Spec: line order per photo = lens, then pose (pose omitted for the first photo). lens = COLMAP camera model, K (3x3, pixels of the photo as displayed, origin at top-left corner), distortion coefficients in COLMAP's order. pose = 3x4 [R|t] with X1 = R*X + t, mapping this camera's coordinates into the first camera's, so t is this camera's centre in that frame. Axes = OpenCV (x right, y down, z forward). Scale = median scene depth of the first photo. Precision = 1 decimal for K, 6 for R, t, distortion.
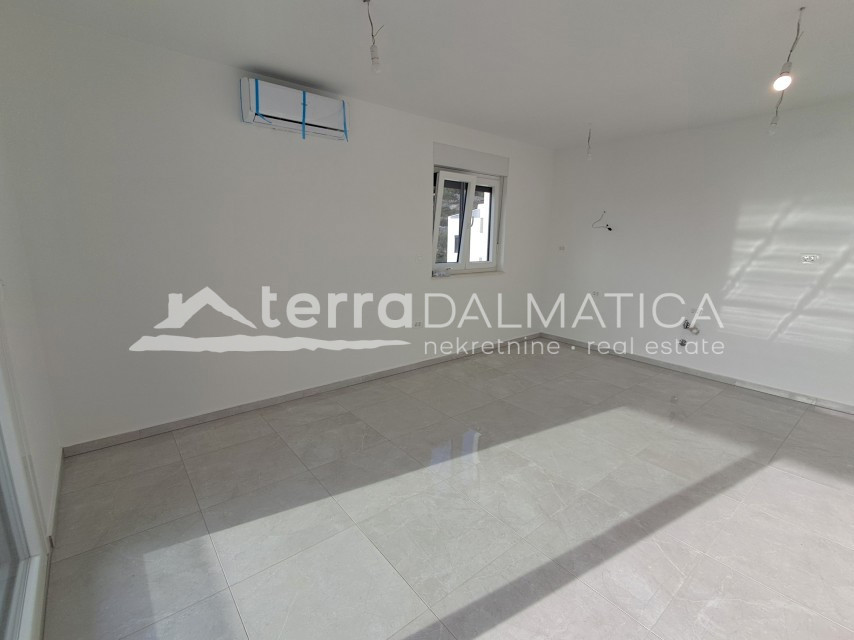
lens RADIAL K [[413.8, 0, 429.7], [0, 413.8, 315.0], [0, 0, 1]] dist [0.026524, 0.001002]
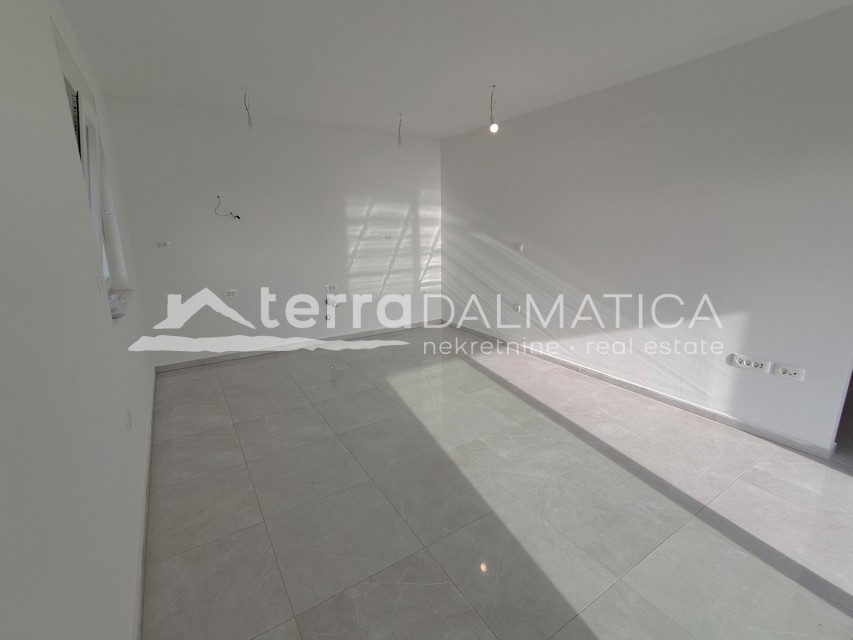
lens RADIAL K [[395.8, 0, 426.5], [0, 395.8, 320.0], [0, 0, 1]] dist [0.002616, -0.000103]
pose [[0.084891, -0.258398, 0.962301, -0.522233], [0.203002, 0.950016, 0.237191, -0.160073], [-0.975492, 0.175214, 0.133103, 0.734614]]
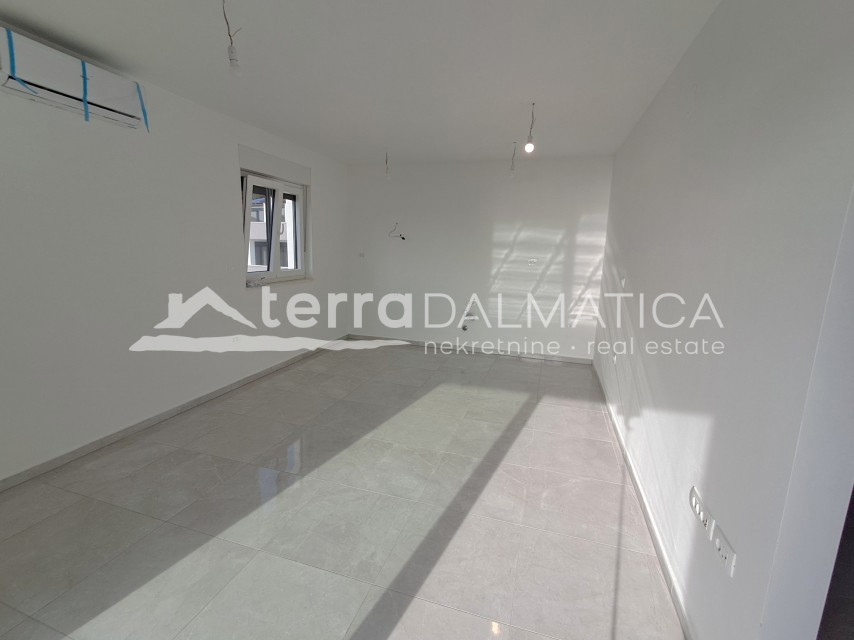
lens RADIAL K [[406.7, 0, 438.9], [0, 406.7, 318.3], [0, 0, 1]] dist [-0.004254, 0.017700]
pose [[0.831431, -0.093786, 0.547655, -0.184791], [0.094430, 0.995164, 0.027061, -0.006951], [-0.547545, 0.029216, 0.836266, -0.008212]]
